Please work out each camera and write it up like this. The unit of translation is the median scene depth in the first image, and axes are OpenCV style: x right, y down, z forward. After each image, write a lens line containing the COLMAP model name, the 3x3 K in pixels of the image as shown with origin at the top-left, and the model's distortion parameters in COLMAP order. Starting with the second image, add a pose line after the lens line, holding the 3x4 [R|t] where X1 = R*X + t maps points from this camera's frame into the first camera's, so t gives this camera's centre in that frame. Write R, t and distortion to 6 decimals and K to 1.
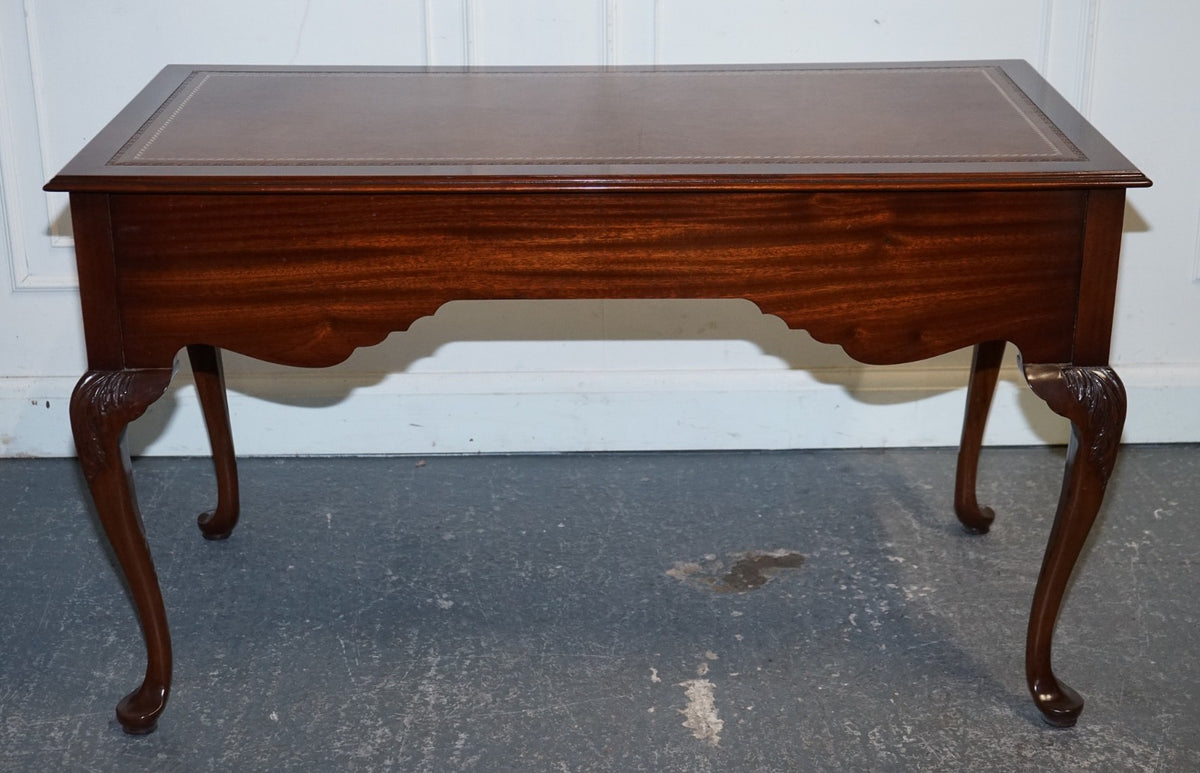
lens RADIAL K [[1863.9, 0, 598.8], [0, 1863.9, 372.1], [0, 0, 1]] dist [-0.015545, 0.000000]
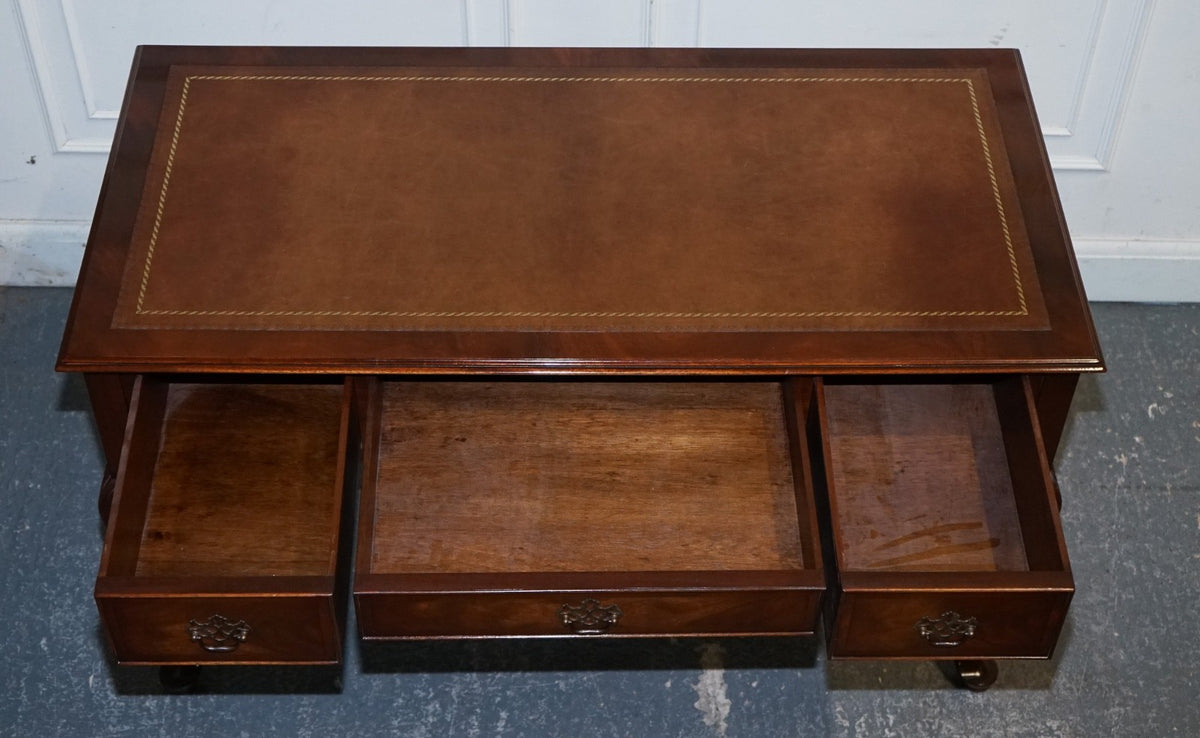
lens RADIAL K [[1873.2, 0, 596.1], [0, 1873.2, 362.3], [0, 0, 1]] dist [-0.007099, 0.000000]
pose [[0.999533, 0.030446, -0.002680, -0.017643], [-0.026213, 0.899032, 0.437098, -0.464737], [0.015717, -0.436824, 0.899410, 0.049101]]
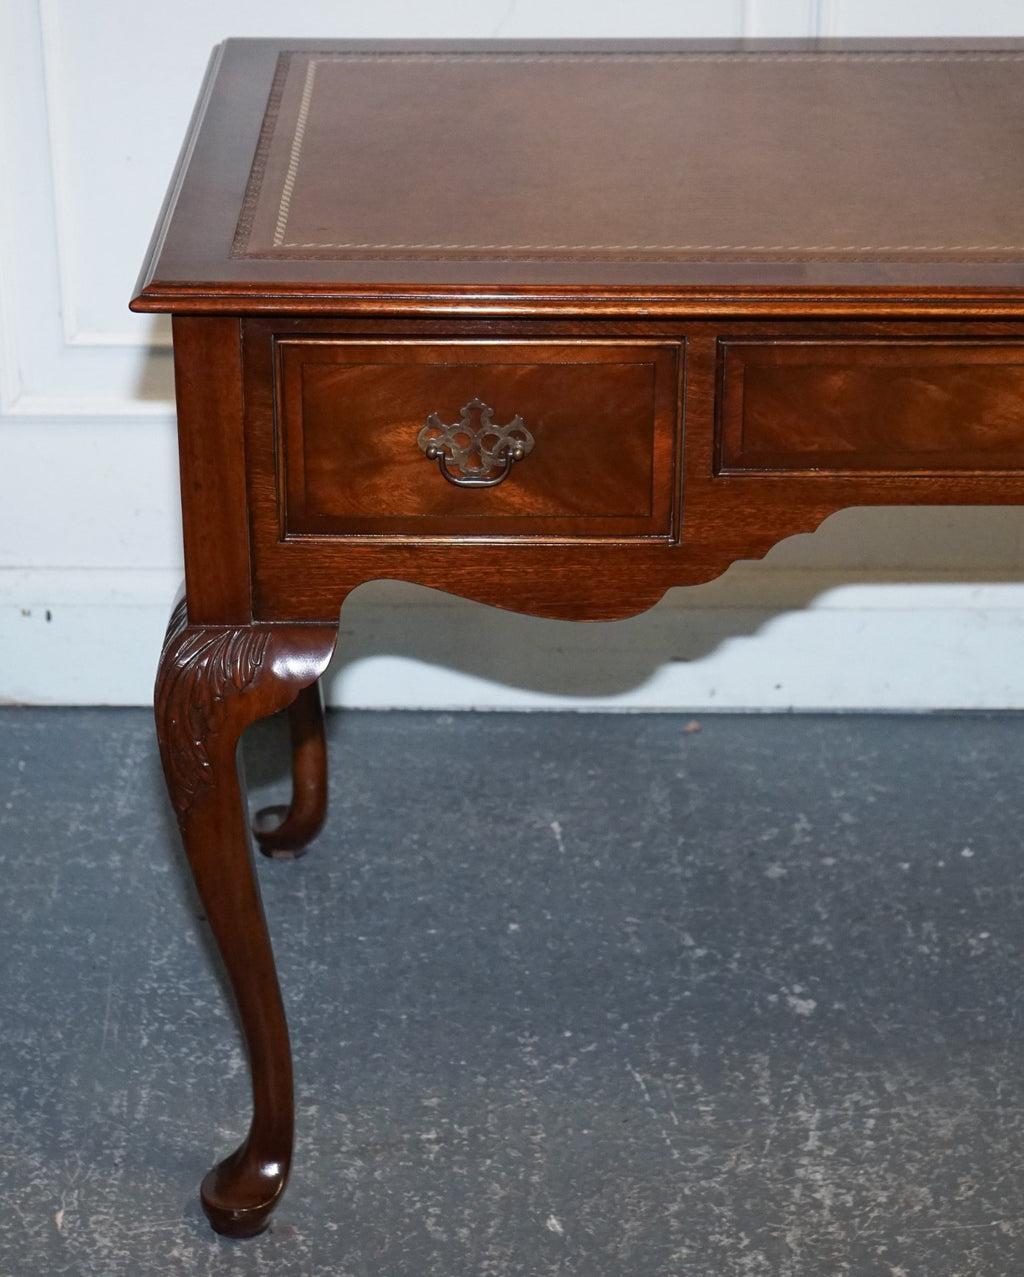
lens RADIAL K [[2969.1, 0, 454.9], [0, 2969.1, 646.0], [0, 0, 1]] dist [-0.036957, 0.000000]
pose [[0.999022, 0.015744, -0.041318, -0.158258], [-0.012319, 0.996565, 0.081889, -0.060375], [0.042465, -0.081300, 0.995785, 0.103772]]
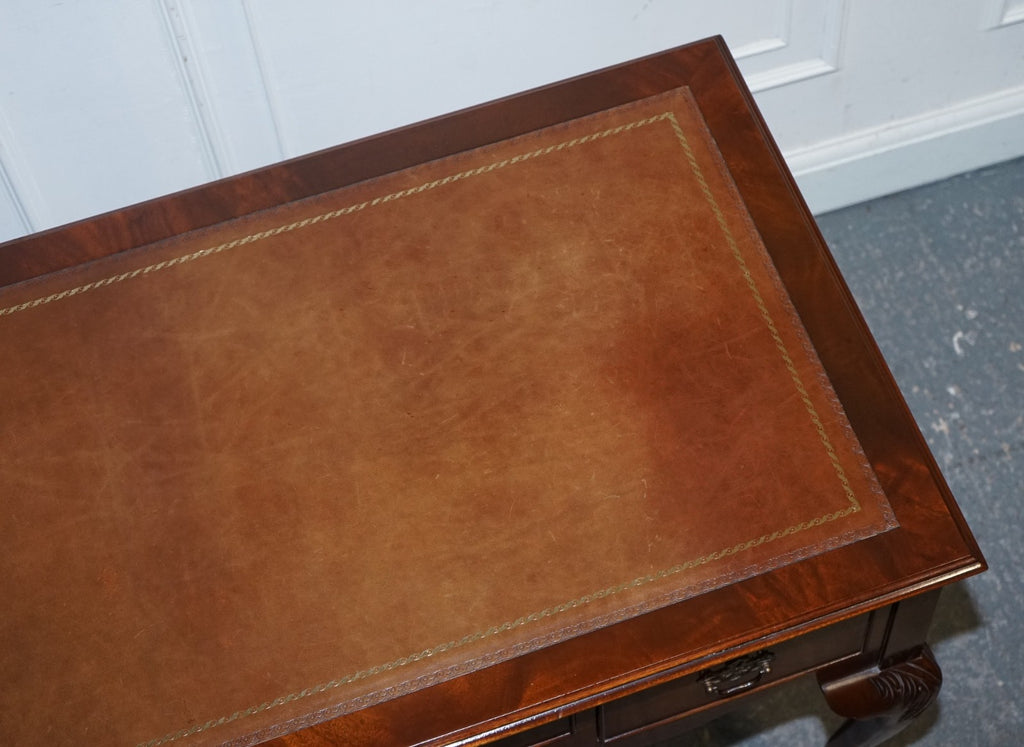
lens RADIAL K [[1985.0, 0, 590.9], [0, 1985.0, 349.0], [0, 0, 1]] dist [-0.058619, 0.000000]
pose [[0.954786, -0.261737, 0.140985, 0.019033], [0.120112, 0.773418, 0.622413, -0.563741], [-0.271949, -0.577338, 0.769886, 0.406828]]
